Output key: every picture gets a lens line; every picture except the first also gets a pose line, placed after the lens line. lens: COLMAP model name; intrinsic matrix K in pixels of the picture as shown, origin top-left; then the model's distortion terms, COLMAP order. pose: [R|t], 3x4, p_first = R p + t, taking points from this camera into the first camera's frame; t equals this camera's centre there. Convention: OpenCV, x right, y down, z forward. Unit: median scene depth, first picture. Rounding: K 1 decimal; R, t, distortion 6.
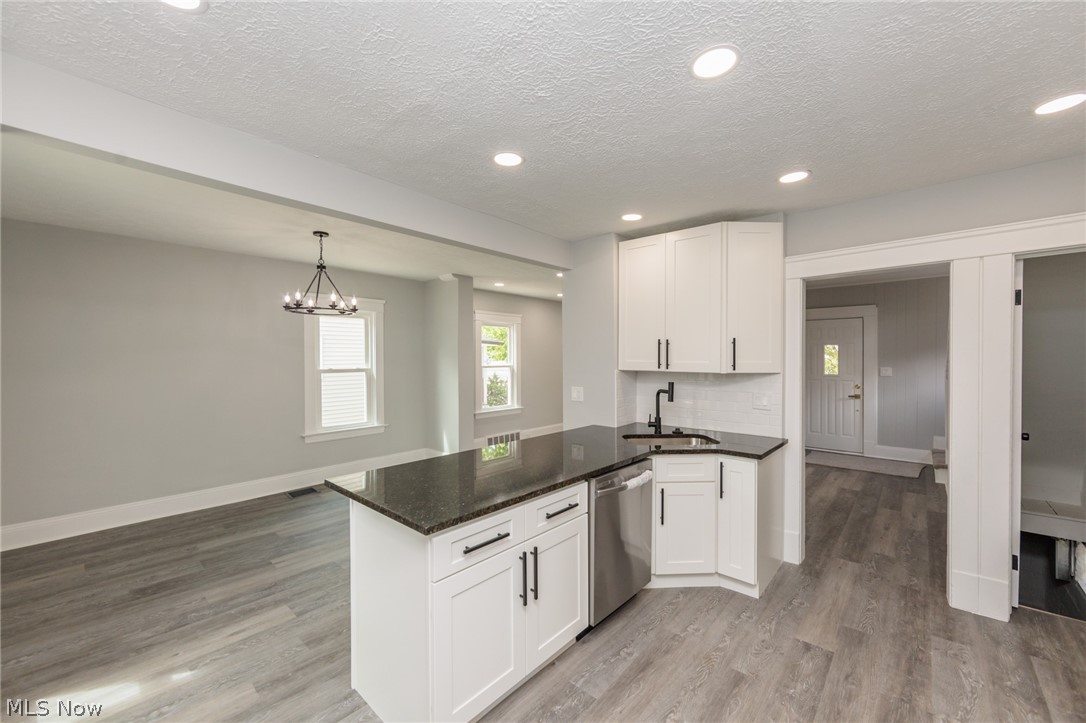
lens RADIAL K [[425.6, 0, 542.3], [0, 425.6, 362.3], [0, 0, 1]] dist [-0.000940, -0.000179]
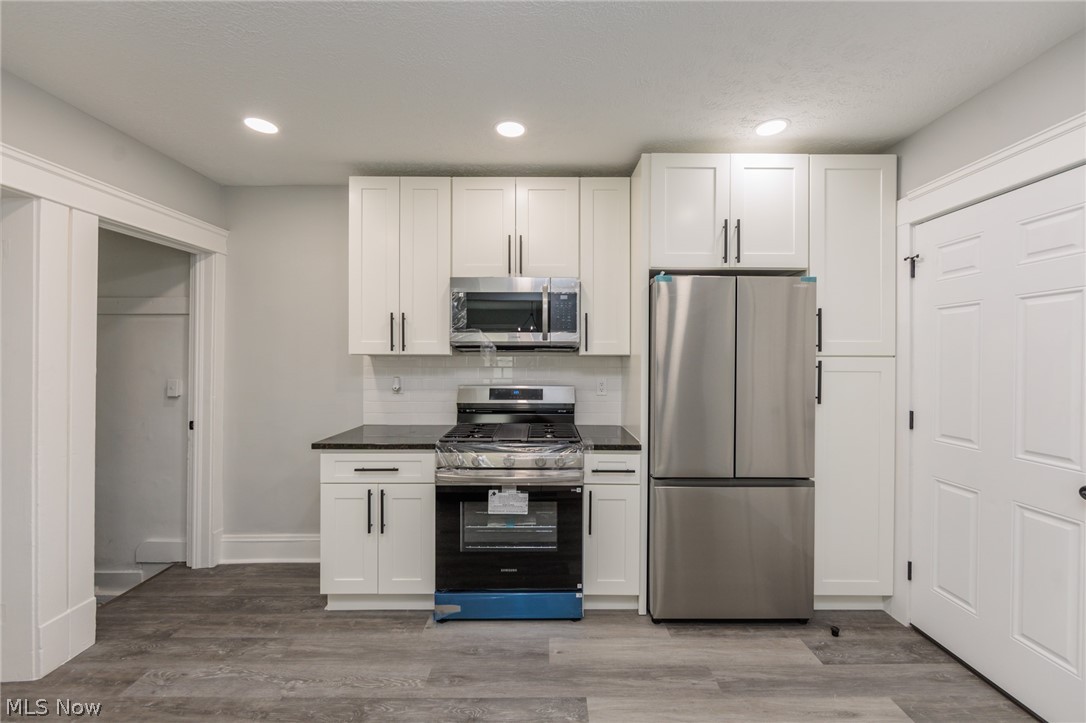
lens RADIAL K [[425.6, 0, 548.3], [0, 425.6, 358.5], [0, 0, 1]] dist [-0.000940, -0.000179]
pose [[-0.670704, 0.000049, 0.741725, -0.233484], [0.009923, 0.999911, 0.008908, 0.006569], [-0.741659, 0.013335, -0.670645, 0.972661]]
